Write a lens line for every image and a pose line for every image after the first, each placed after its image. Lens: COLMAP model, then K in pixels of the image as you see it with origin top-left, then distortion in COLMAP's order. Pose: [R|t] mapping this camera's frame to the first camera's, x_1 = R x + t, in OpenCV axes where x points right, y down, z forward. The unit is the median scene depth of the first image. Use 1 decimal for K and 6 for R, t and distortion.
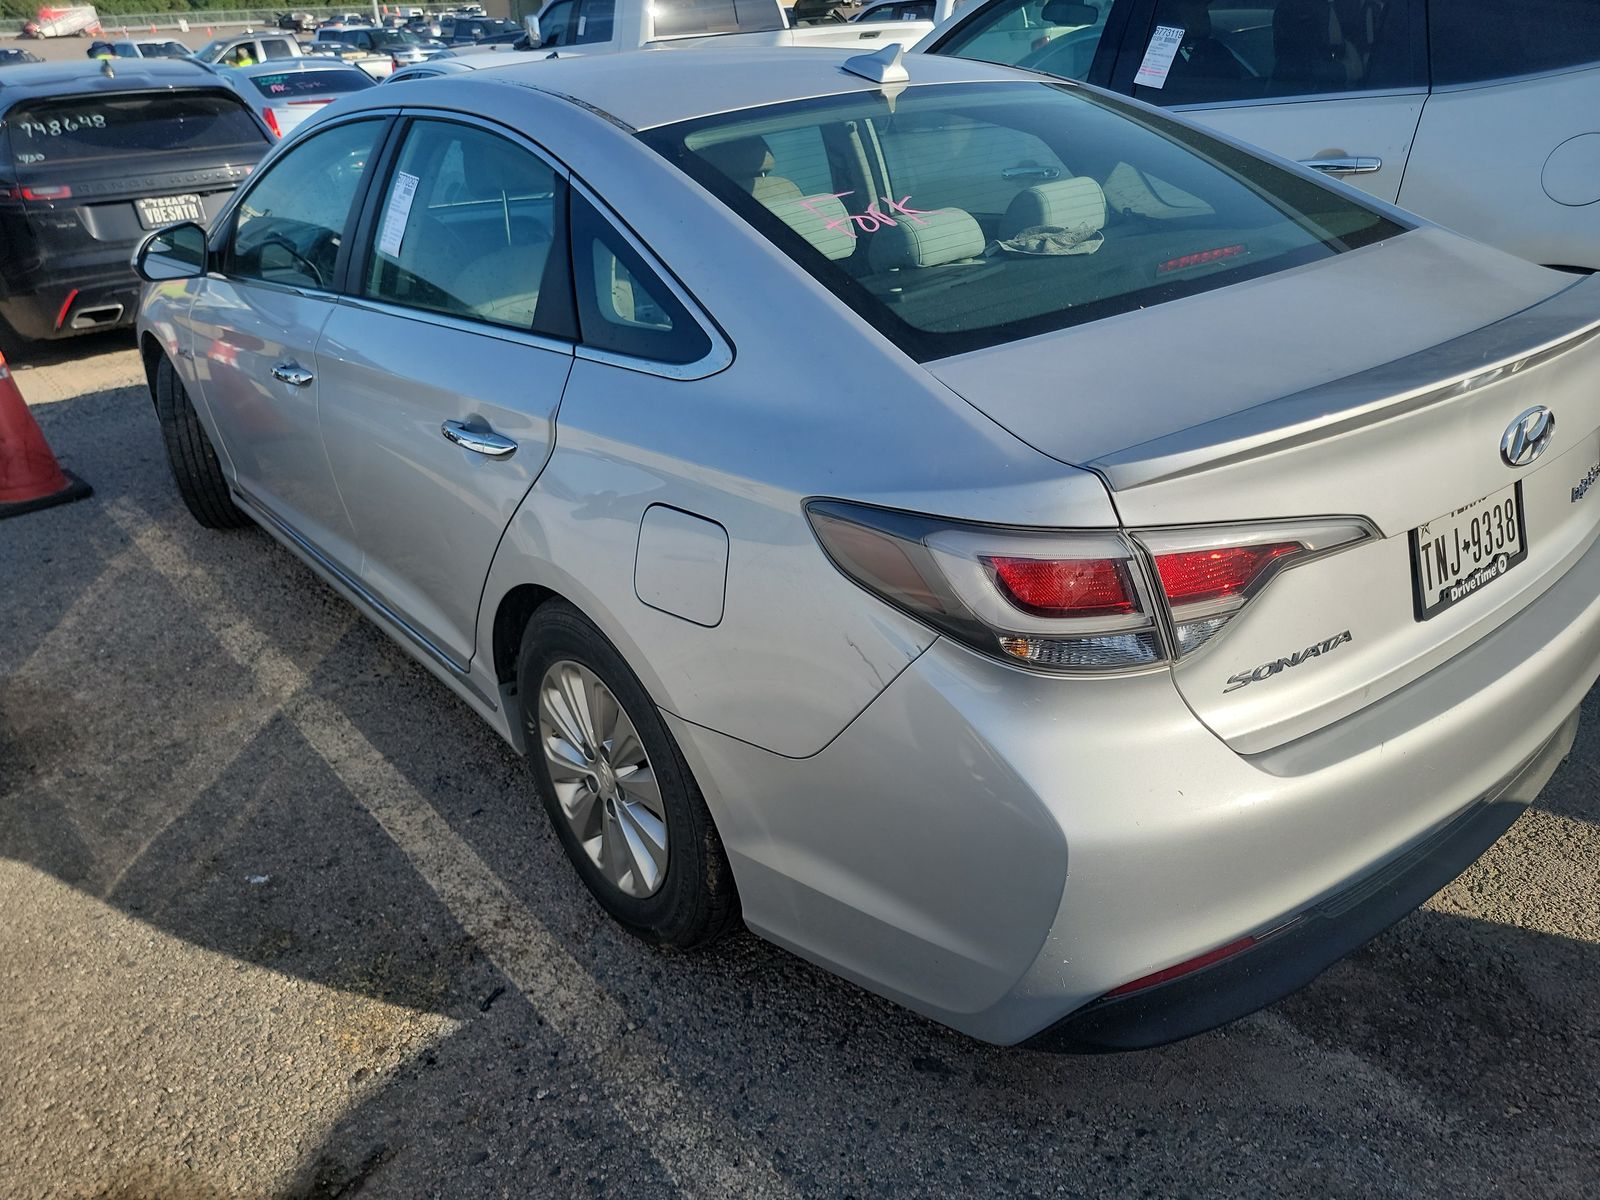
lens RADIAL K [[1094.9, 0, 787.9], [0, 1094.9, 588.2], [0, 0, 1]] dist [0.027873, -0.000761]
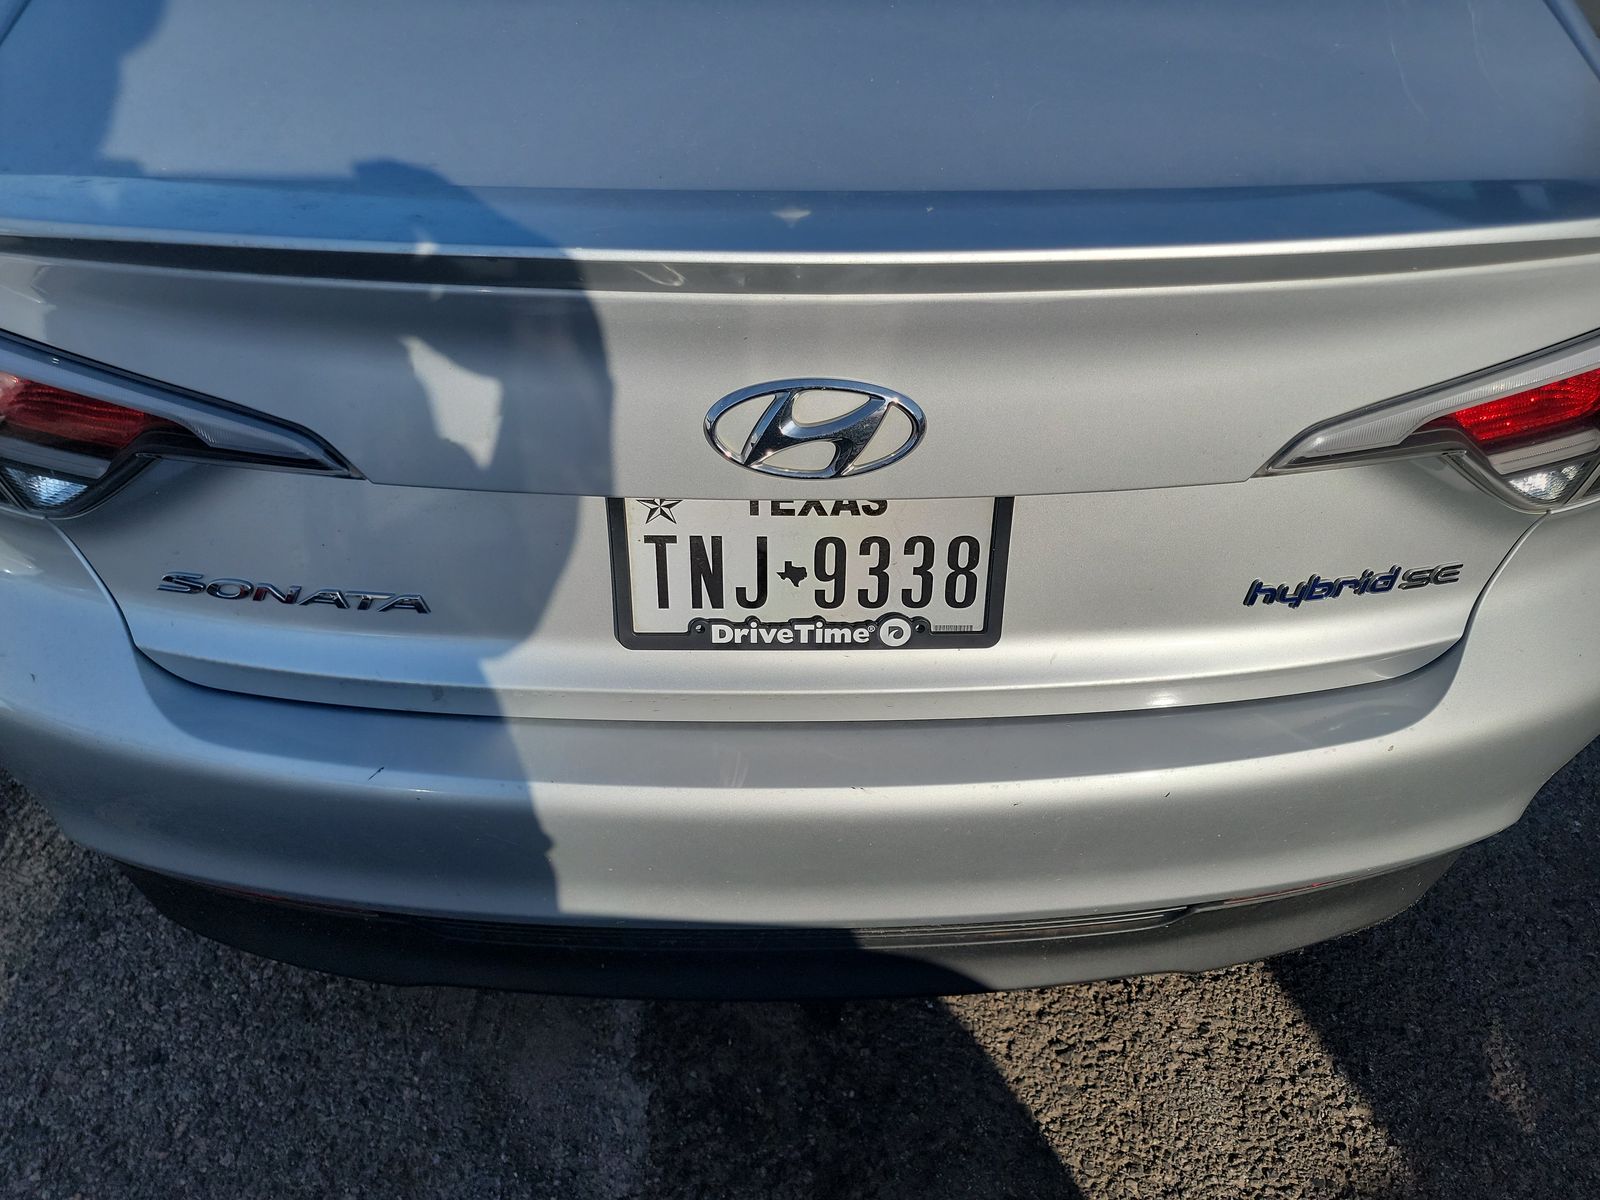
lens RADIAL K [[1139.0, 0, 790.9], [0, 1139.0, 547.1], [0, 0, 1]] dist [0.049640, -0.034486]
pose [[0.808703, 0.441238, -0.388983, 0.789095], [-0.311145, 0.882088, 0.353709, -0.244585], [0.499187, -0.165016, 0.850636, 0.469342]]
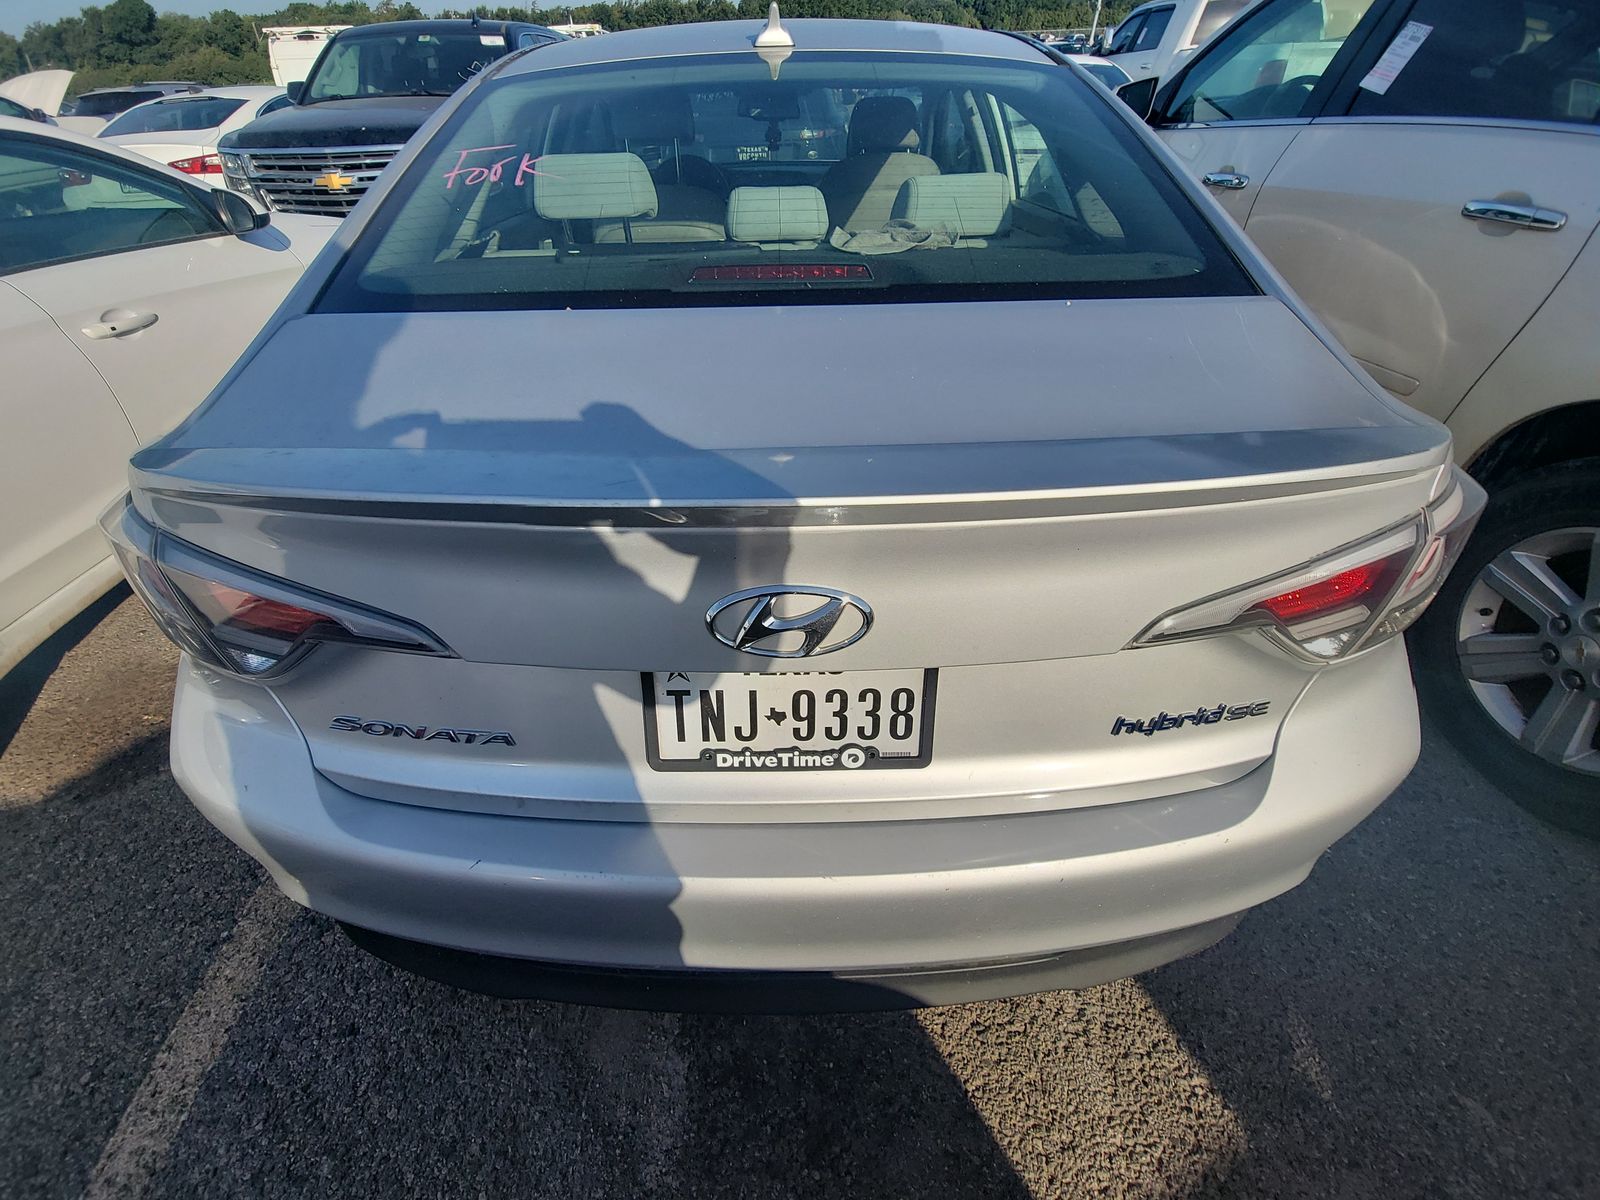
lens RADIAL K [[681.8, 0, 770.3], [0, 681.8, 561.9], [0, 0, 1]] dist [-0.007529, -0.000273]
pose [[0.802815, 0.382900, -0.457029, 0.742946], [-0.286471, 0.919976, 0.267544, -0.250668], [0.522898, -0.083863, 0.848260, 0.564921]]
